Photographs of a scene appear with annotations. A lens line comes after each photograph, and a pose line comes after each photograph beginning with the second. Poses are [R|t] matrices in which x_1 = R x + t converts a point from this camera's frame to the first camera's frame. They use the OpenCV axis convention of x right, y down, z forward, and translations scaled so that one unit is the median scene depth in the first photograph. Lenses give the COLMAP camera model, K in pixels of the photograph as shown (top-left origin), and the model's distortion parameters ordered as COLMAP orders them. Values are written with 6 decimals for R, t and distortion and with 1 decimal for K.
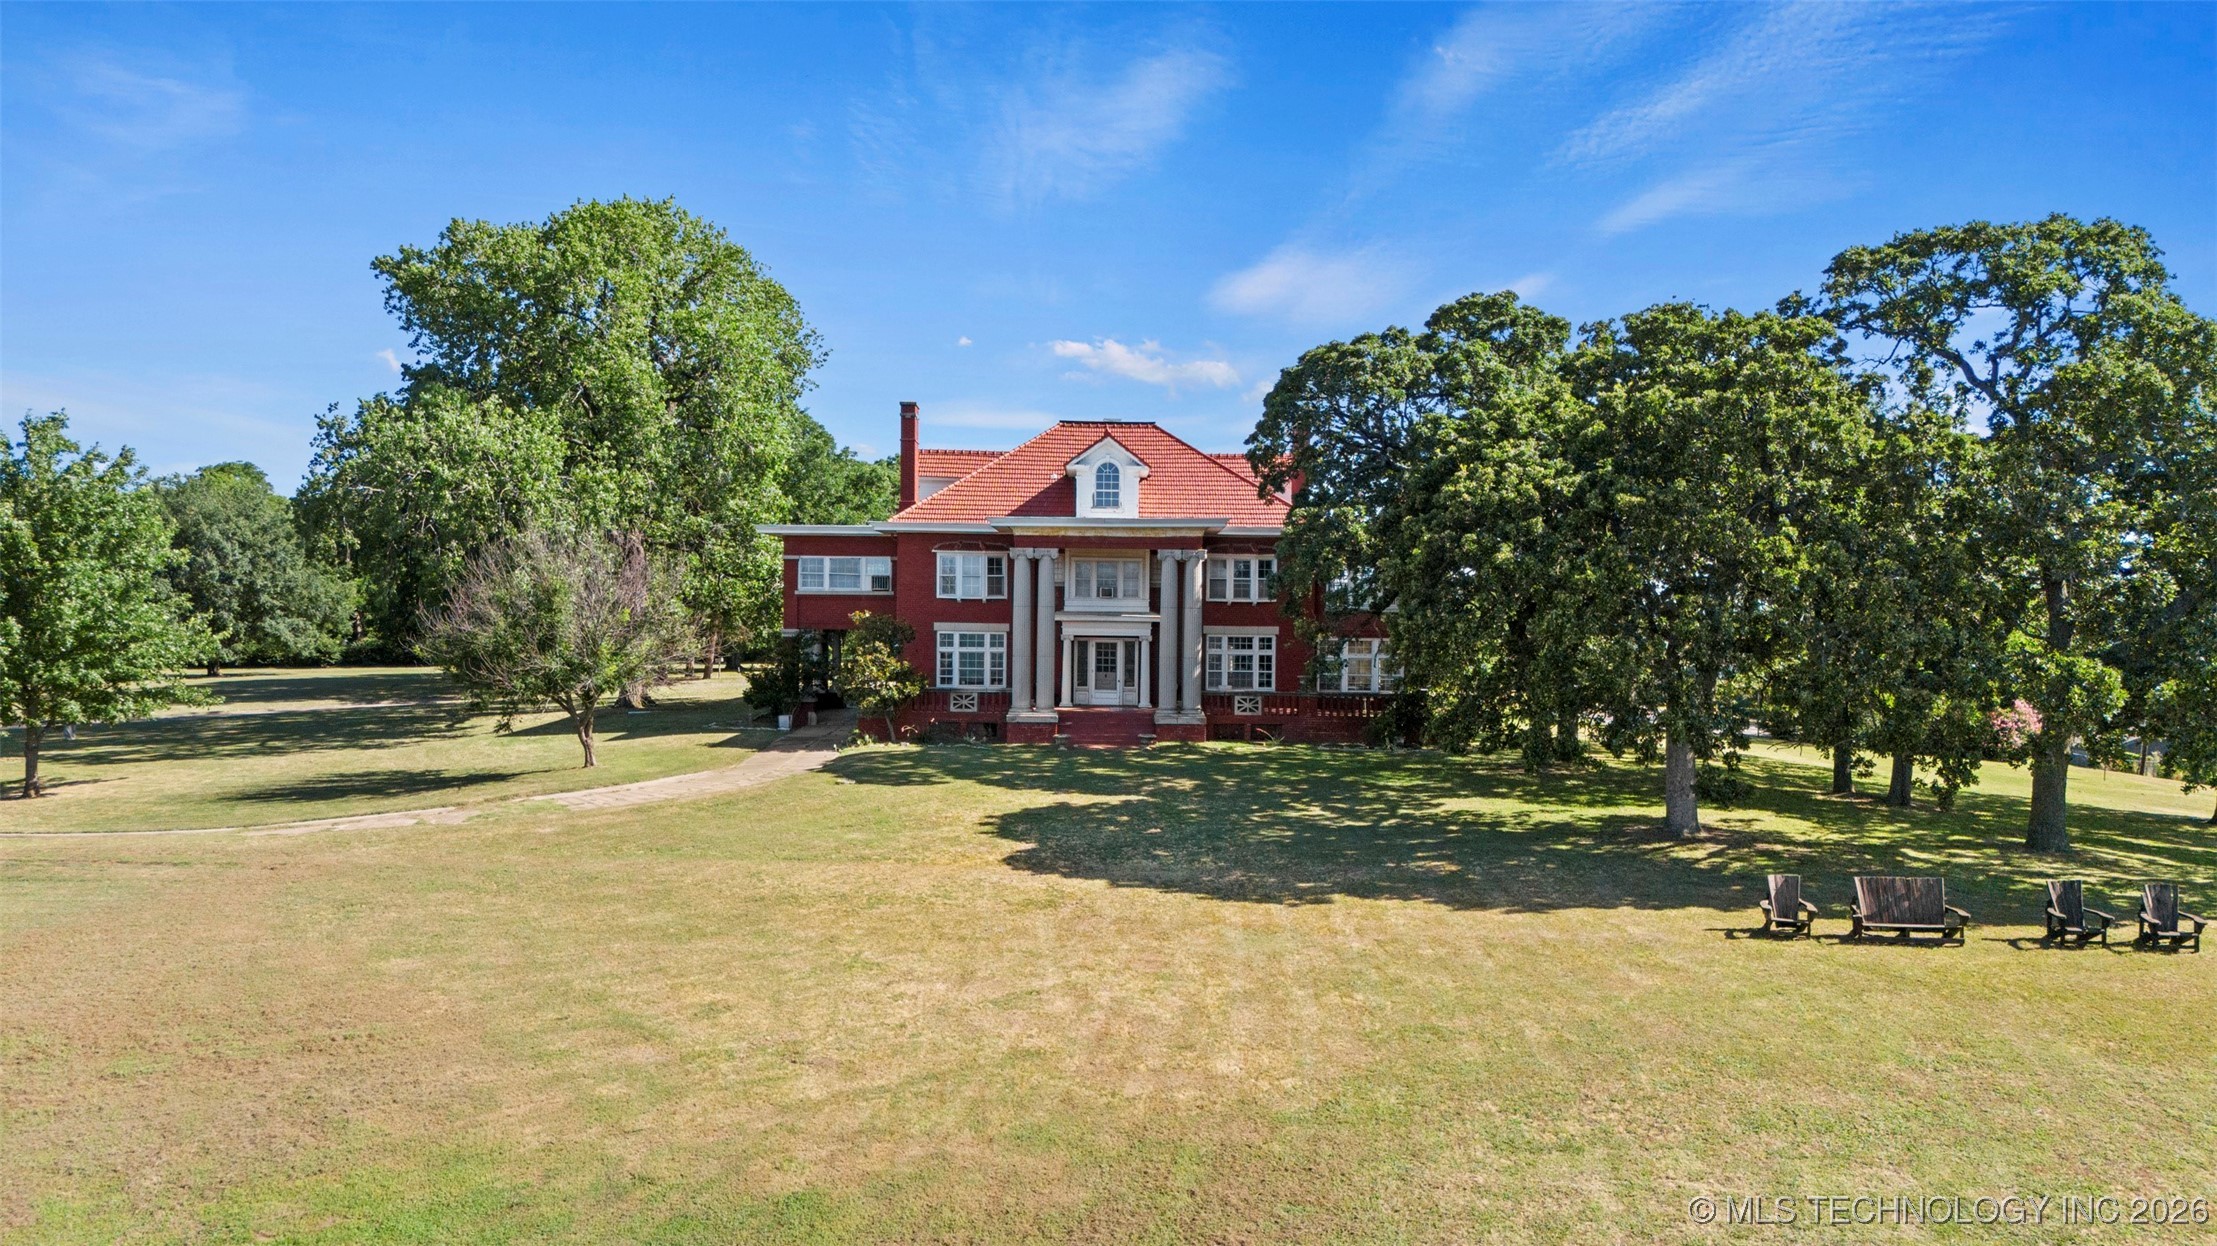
lens RADIAL K [[1624.9, 0, 1108.5], [0, 1624.9, 623.0], [0, 0, 1]] dist [0.051423, -0.001985]
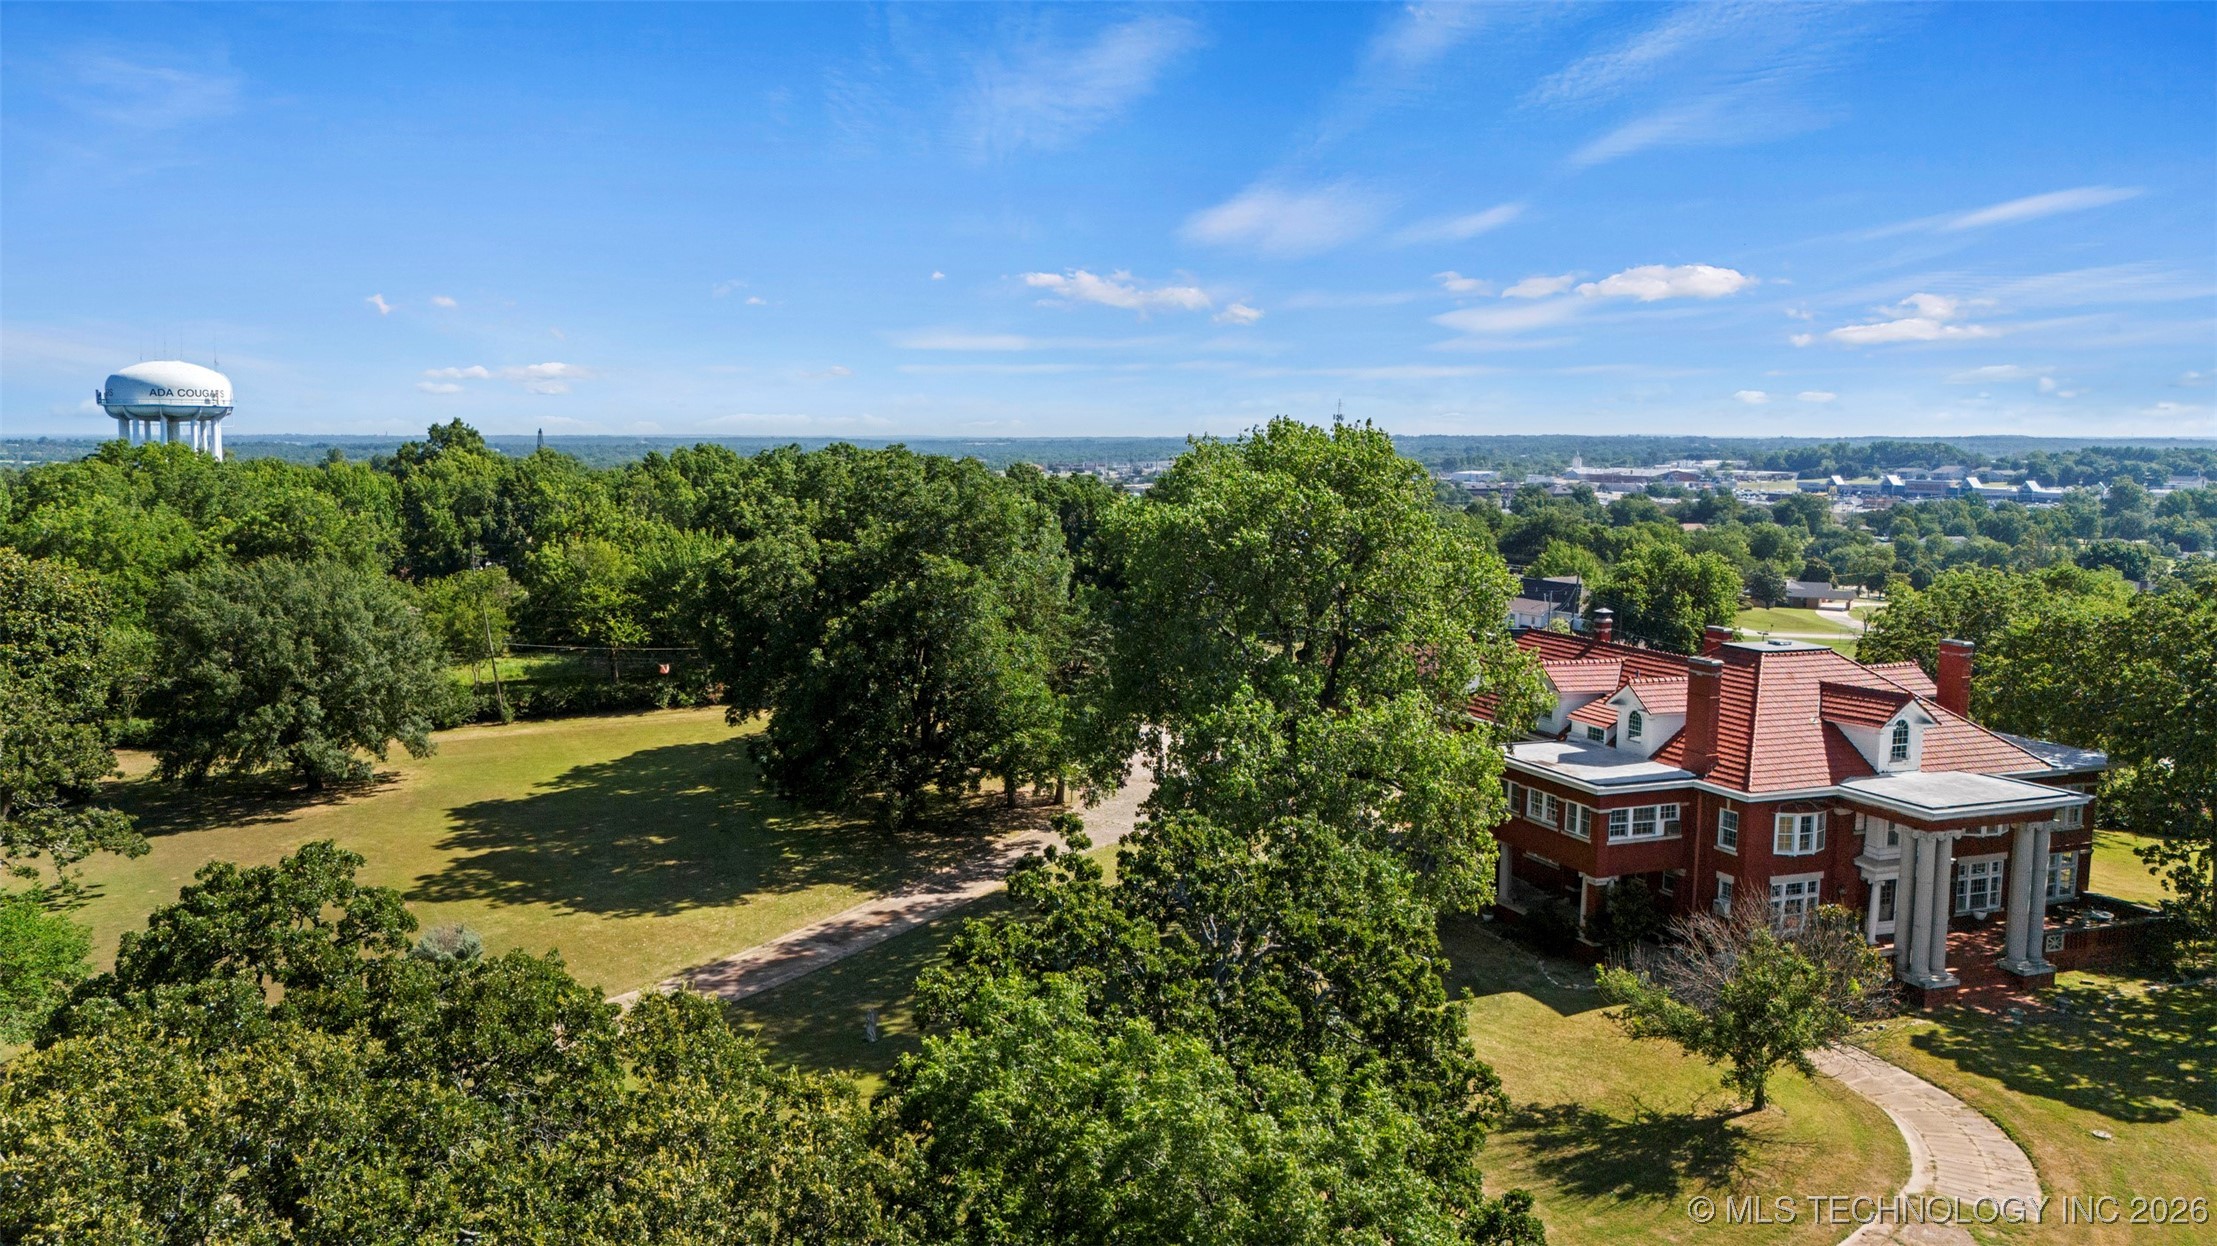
lens RADIAL K [[1657.7, 0, 1106.2], [0, 1657.7, 603.0], [0, 0, 1]] dist [0.032566, -0.005030]
pose [[0.939394, -0.039329, 0.340576, -0.901582], [0.009549, 0.996015, 0.088679, -0.287631], [-0.342707, -0.080052, 0.936026, 0.120271]]
